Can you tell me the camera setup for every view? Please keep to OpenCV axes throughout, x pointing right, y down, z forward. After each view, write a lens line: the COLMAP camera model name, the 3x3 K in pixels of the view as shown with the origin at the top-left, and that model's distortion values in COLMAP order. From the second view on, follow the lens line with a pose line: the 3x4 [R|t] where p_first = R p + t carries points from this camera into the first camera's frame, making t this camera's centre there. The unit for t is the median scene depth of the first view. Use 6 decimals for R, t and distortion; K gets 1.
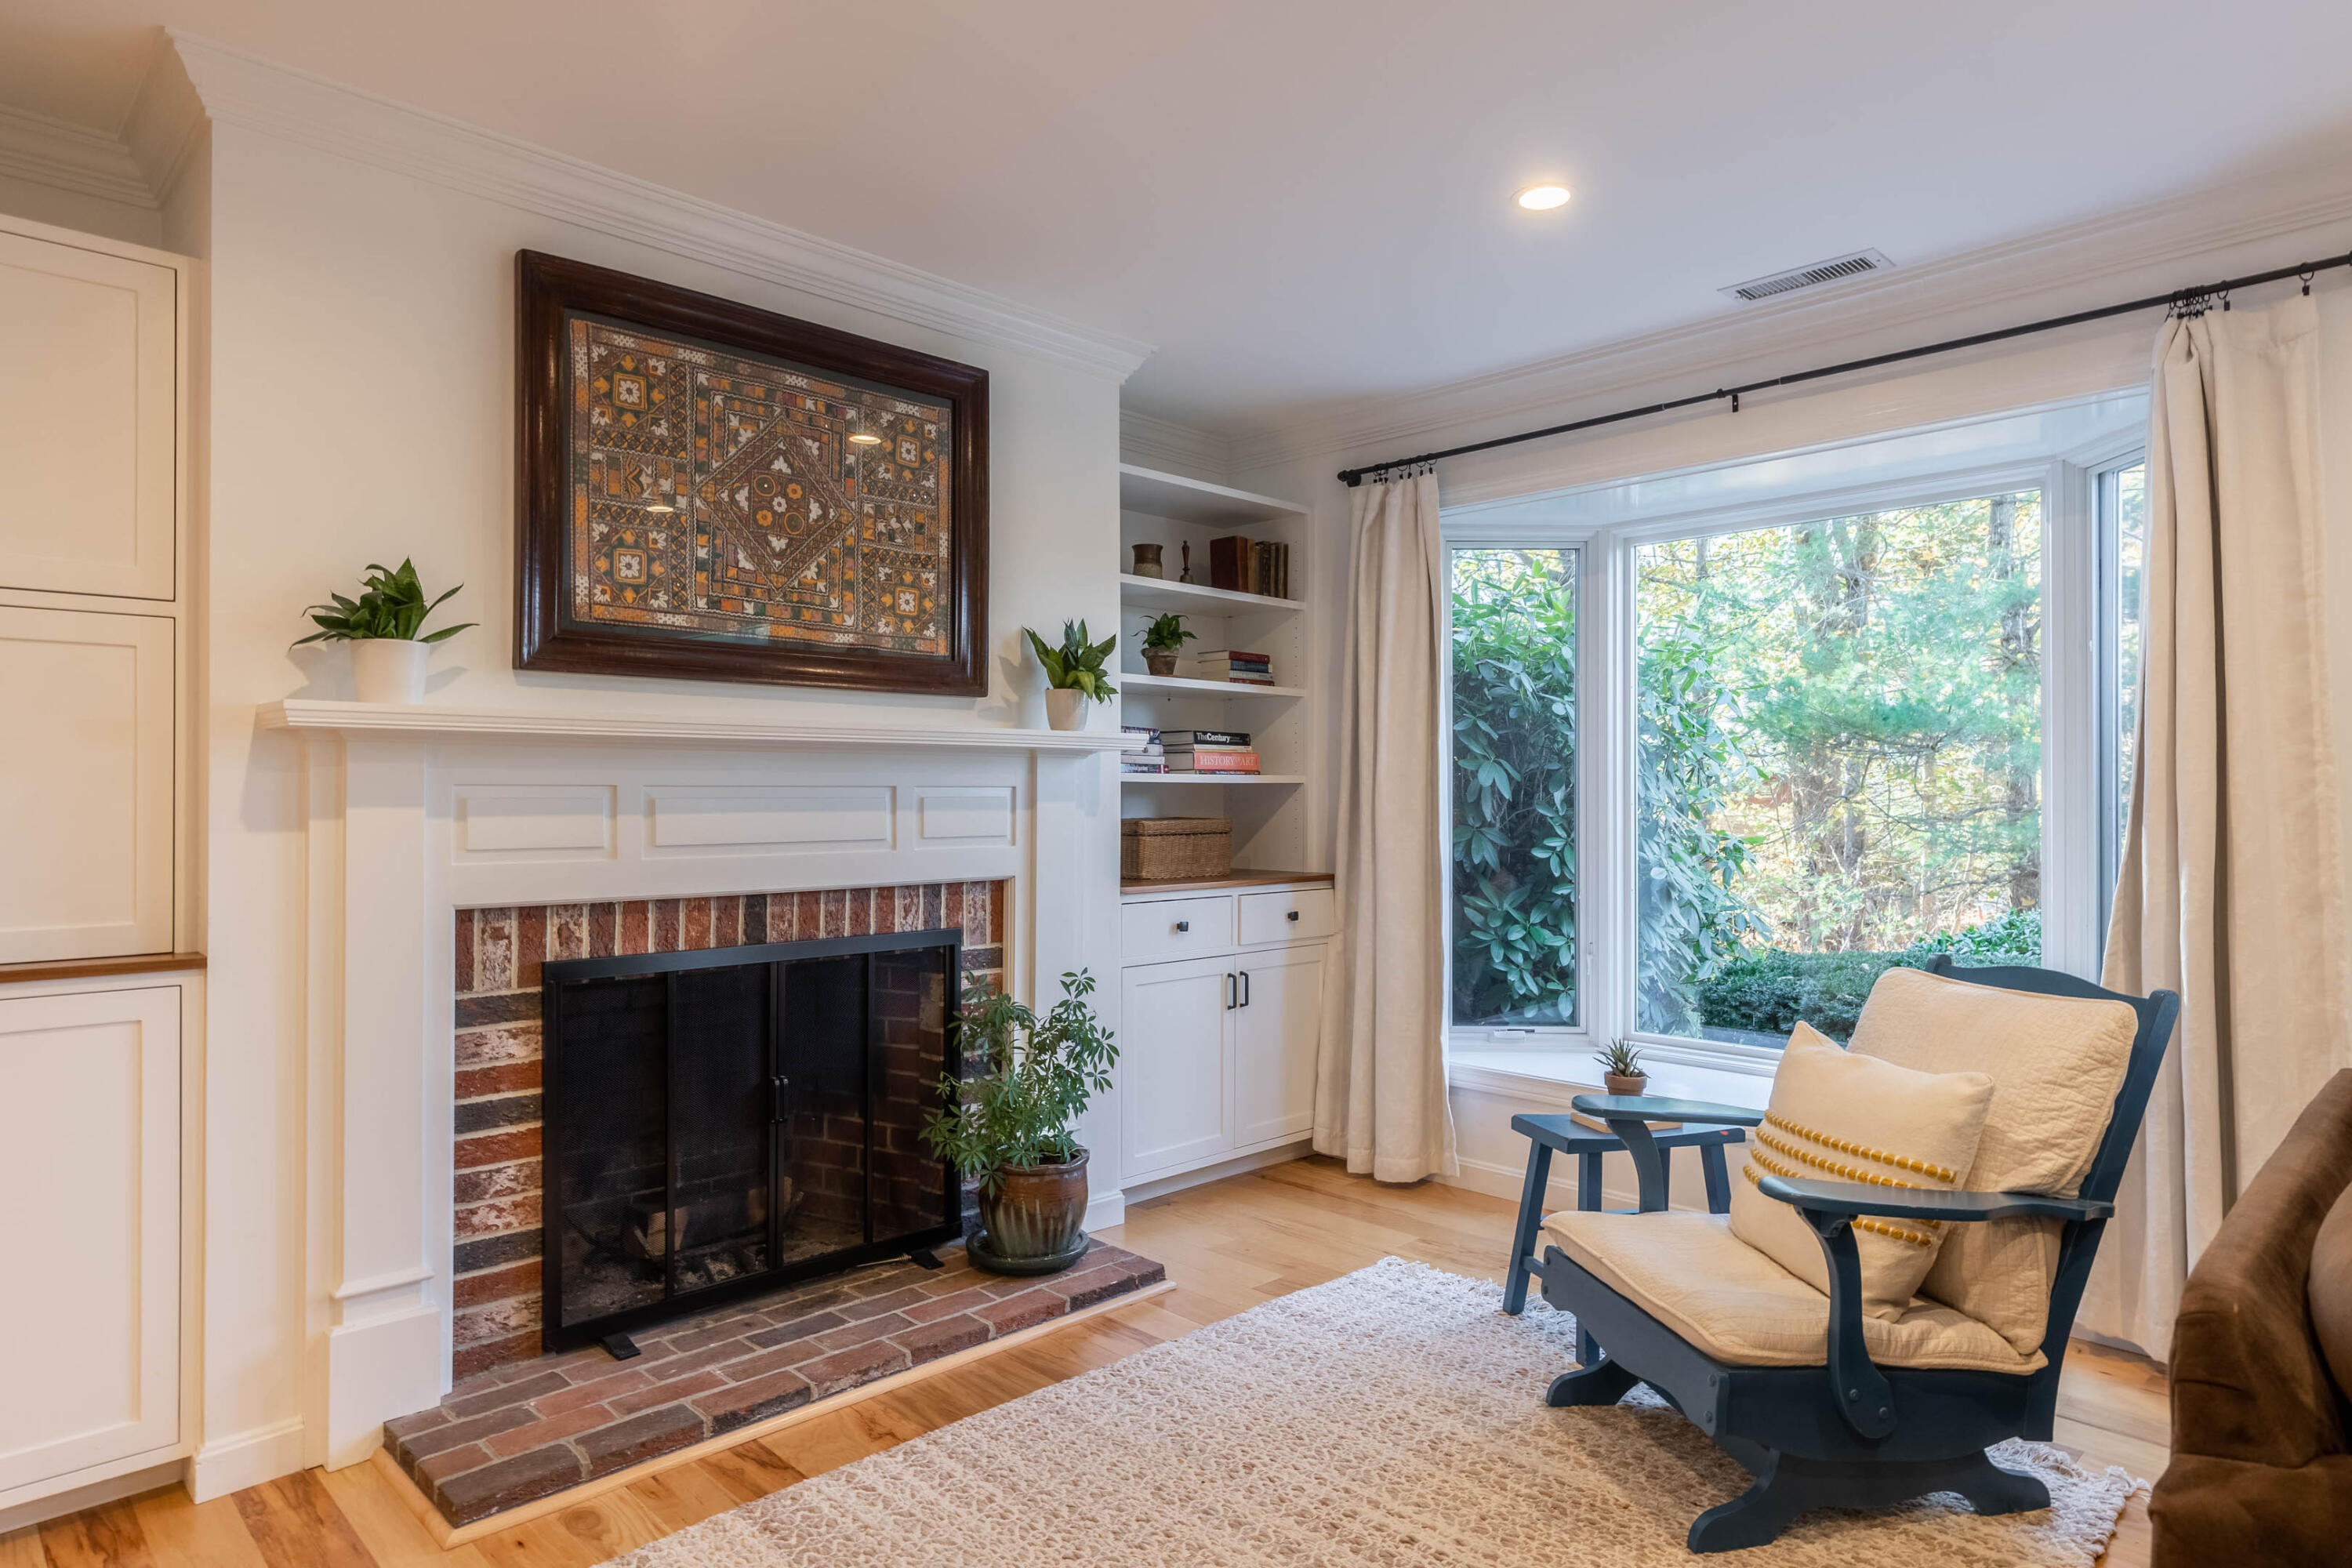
lens RADIAL K [[1353.1, 0, 1176.0], [0, 1353.1, 784.0], [0, 0, 1]] dist [-0.000895, 0.001318]
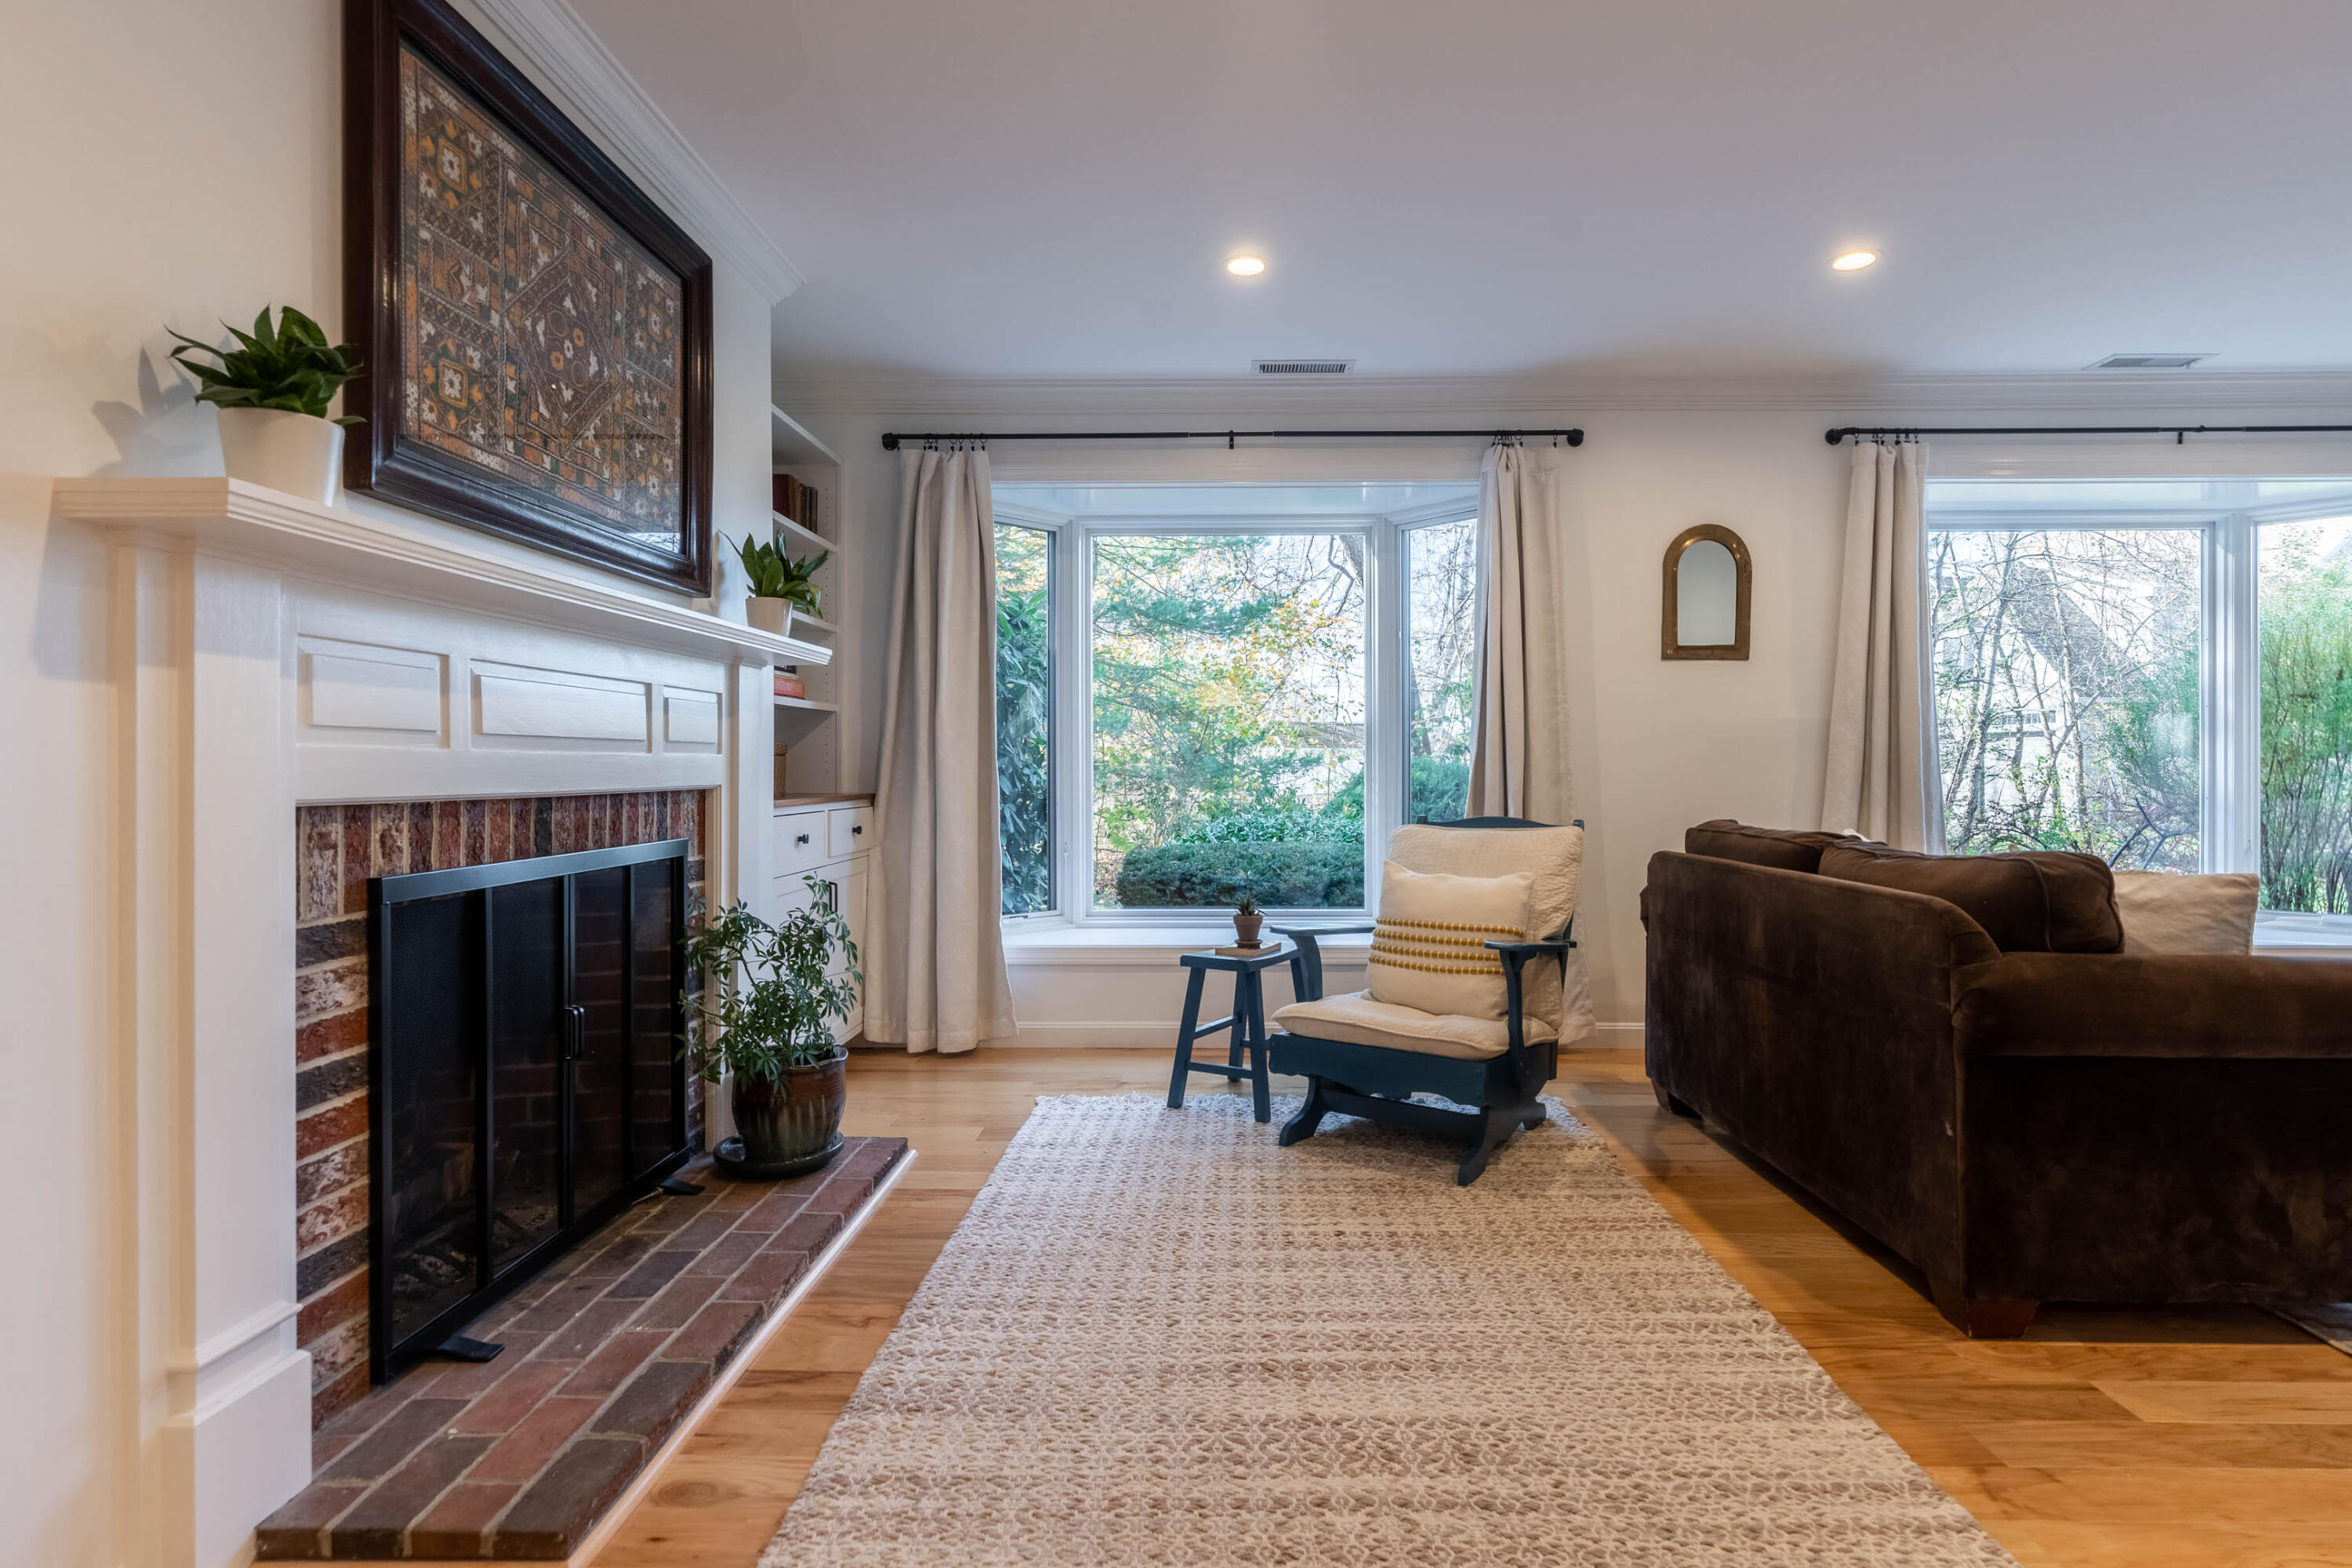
lens RADIAL K [[1165.4, 0, 1212.1], [0, 1165.4, 767.2], [0, 0, 1]] dist [-0.001760, 0.000605]
pose [[0.712317, -0.001197, 0.701856, -0.570540], [-0.004203, 0.999973, 0.005970, 0.060604], [-0.701845, -0.007202, 0.712293, 0.191882]]
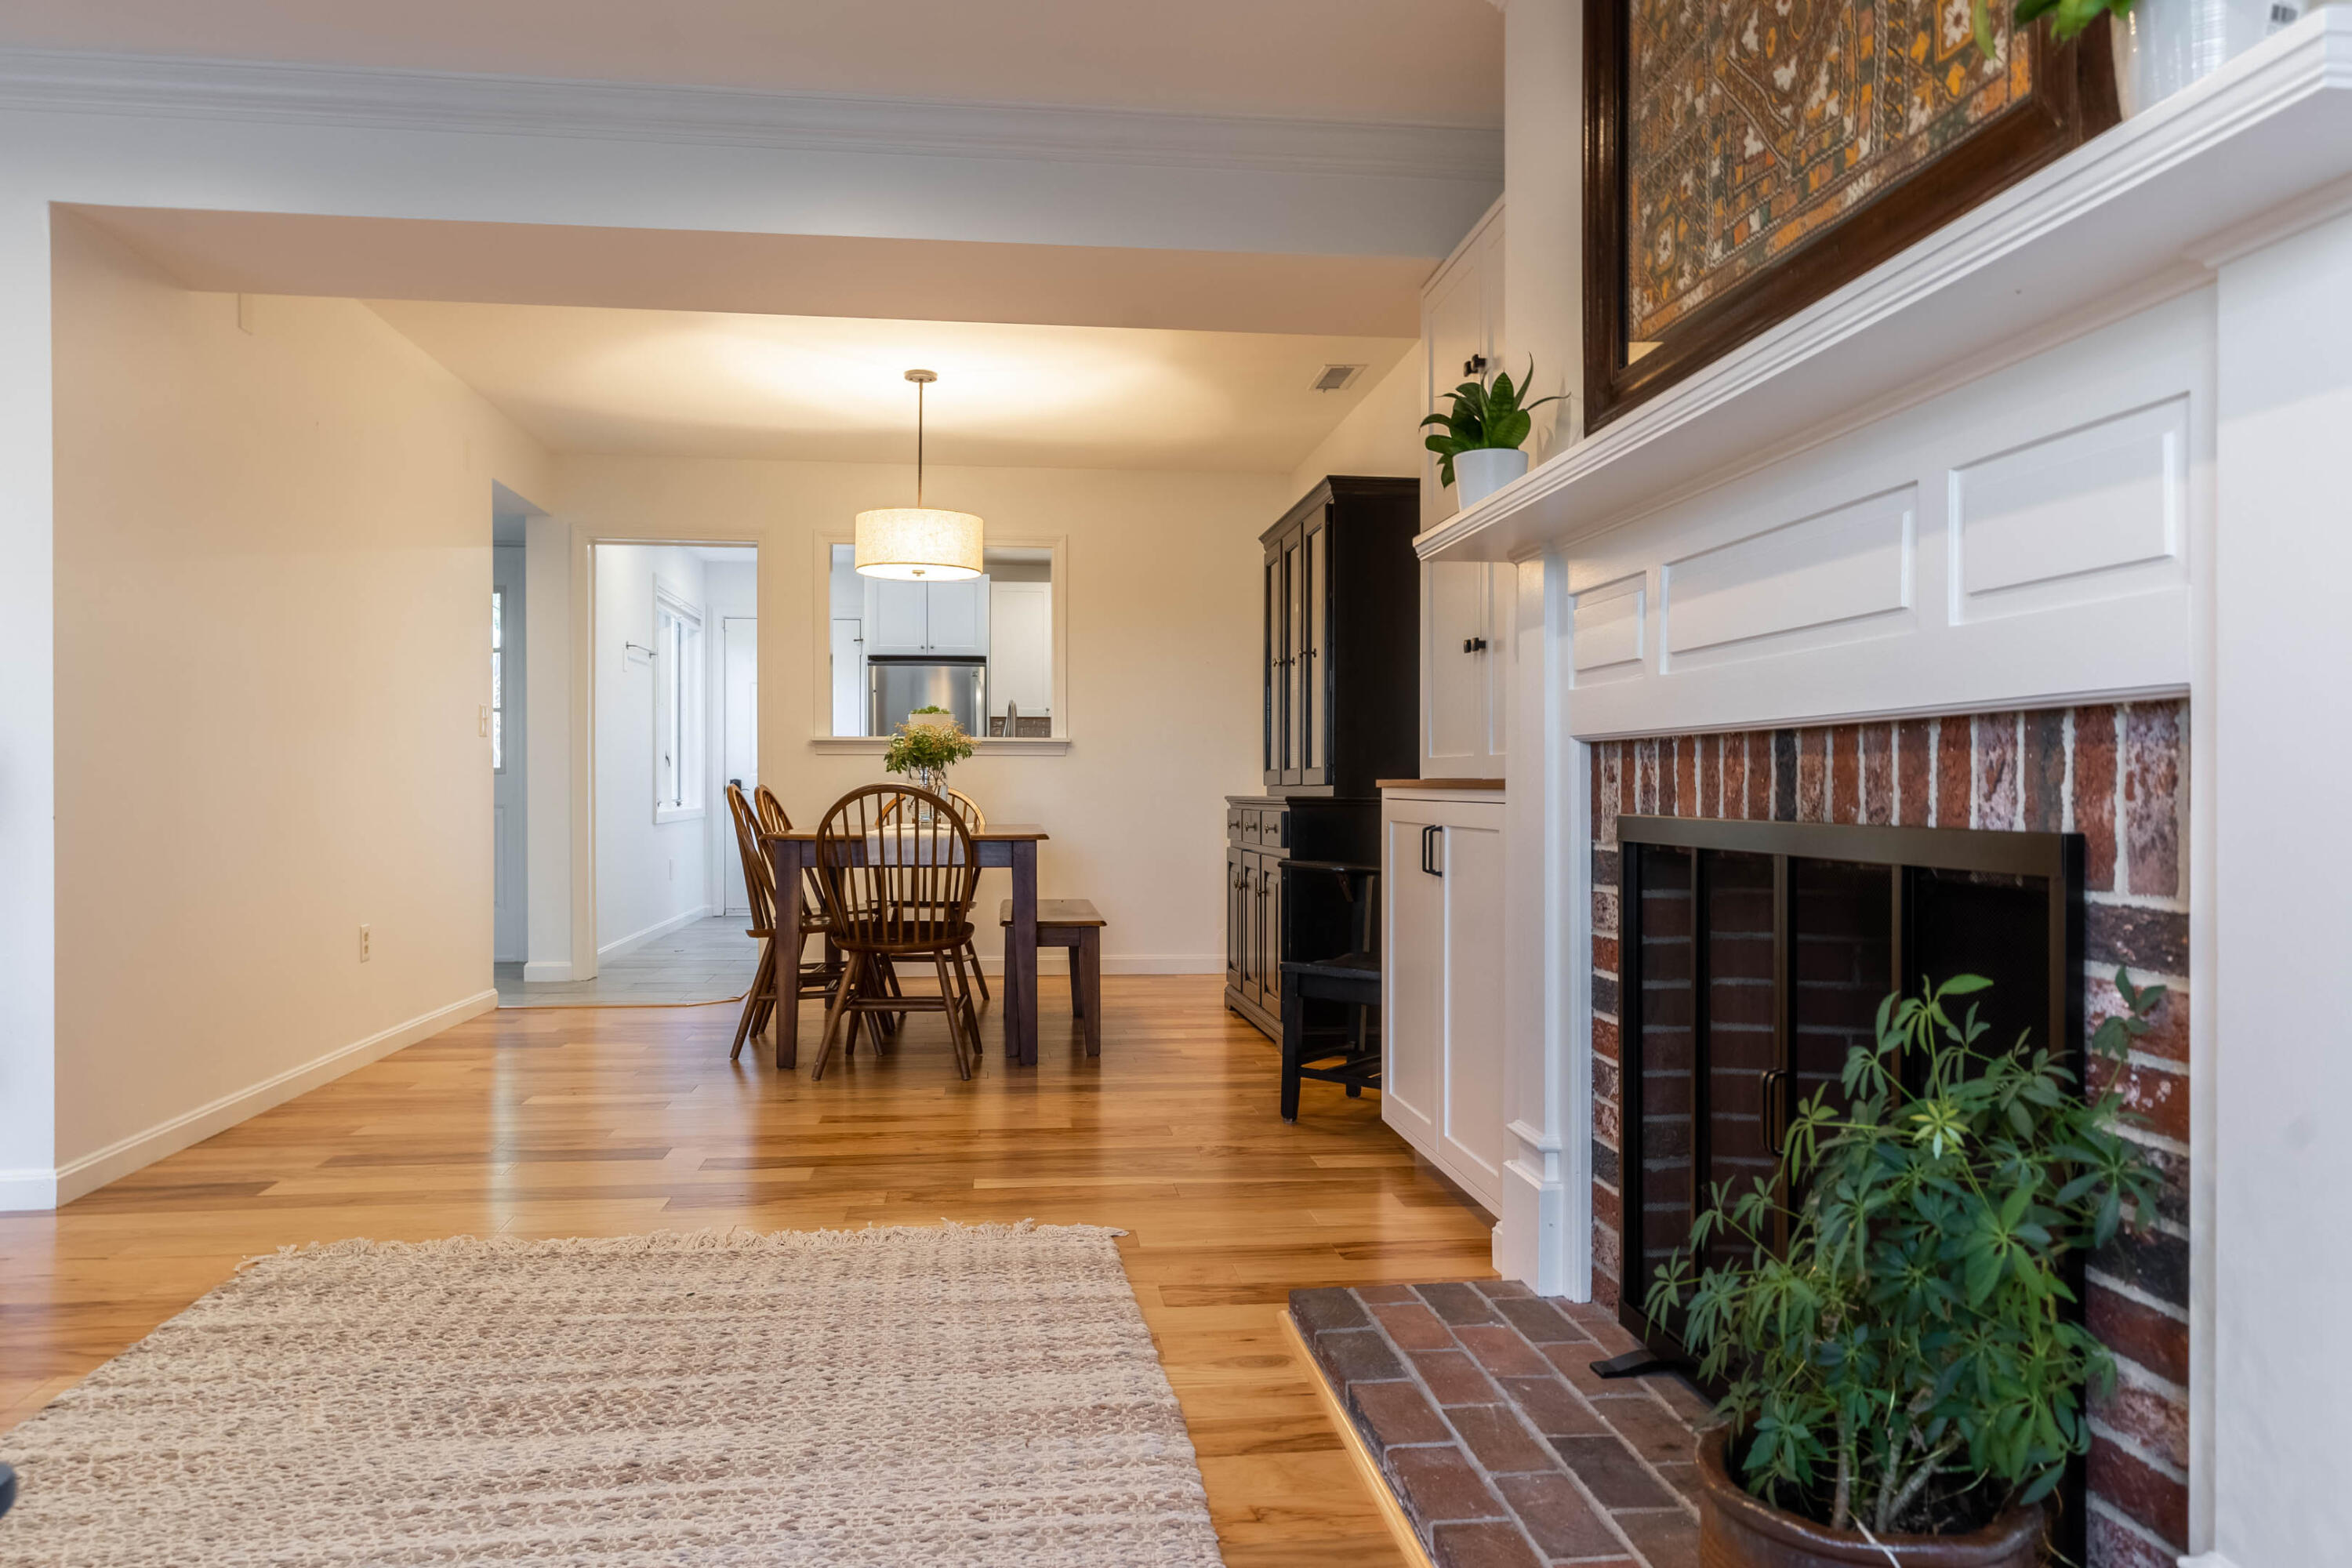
lens RADIAL K [[1570.3, 0, 1176.0], [0, 1570.3, 784.0], [0, 0, 1]] dist [0.000863, -0.000235]
pose [[-0.609383, -0.000716, -0.792875, 0.375678], [0.006224, 0.999964, -0.005686, 0.114031], [0.792851, -0.008400, -0.609357, 1.290929]]
